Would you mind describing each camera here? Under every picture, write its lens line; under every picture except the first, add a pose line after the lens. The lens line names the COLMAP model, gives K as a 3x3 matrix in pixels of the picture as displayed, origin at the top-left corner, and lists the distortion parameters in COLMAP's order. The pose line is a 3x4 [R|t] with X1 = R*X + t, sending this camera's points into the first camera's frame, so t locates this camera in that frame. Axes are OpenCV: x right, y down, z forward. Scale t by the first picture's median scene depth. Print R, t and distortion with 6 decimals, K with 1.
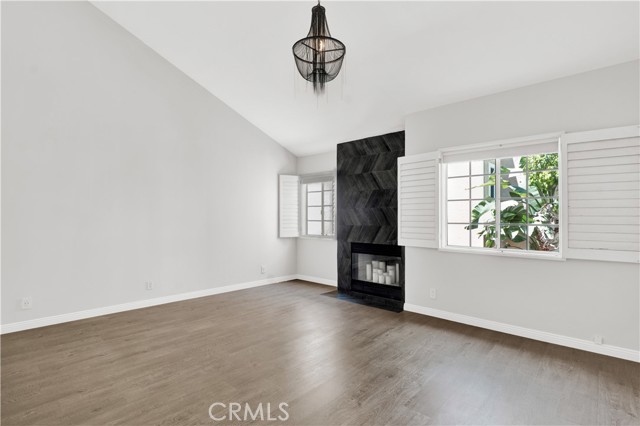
lens RADIAL K [[306.8, 0, 320.0], [0, 306.8, 213.0], [0, 0, 1]] dist [-0.014574, -0.000003]
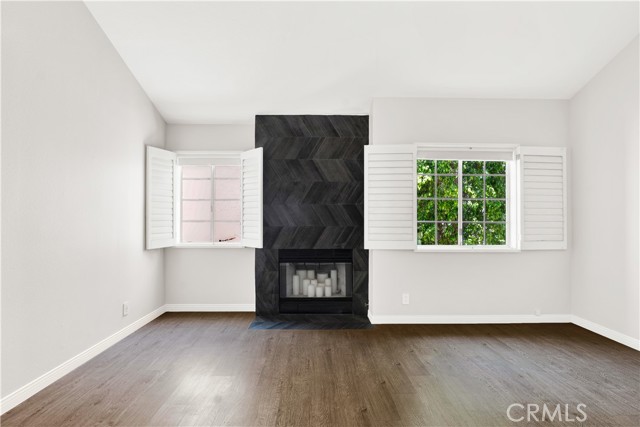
lens RADIAL K [[306.8, 0, 320.0], [0, 306.8, 213.5], [0, 0, 1]] dist [-0.014574, -0.000003]
pose [[0.732076, 0.001767, 0.681221, -0.353078], [-0.008280, 0.999946, 0.006305, 0.002232], [-0.681173, -0.010256, 0.732051, 0.397686]]
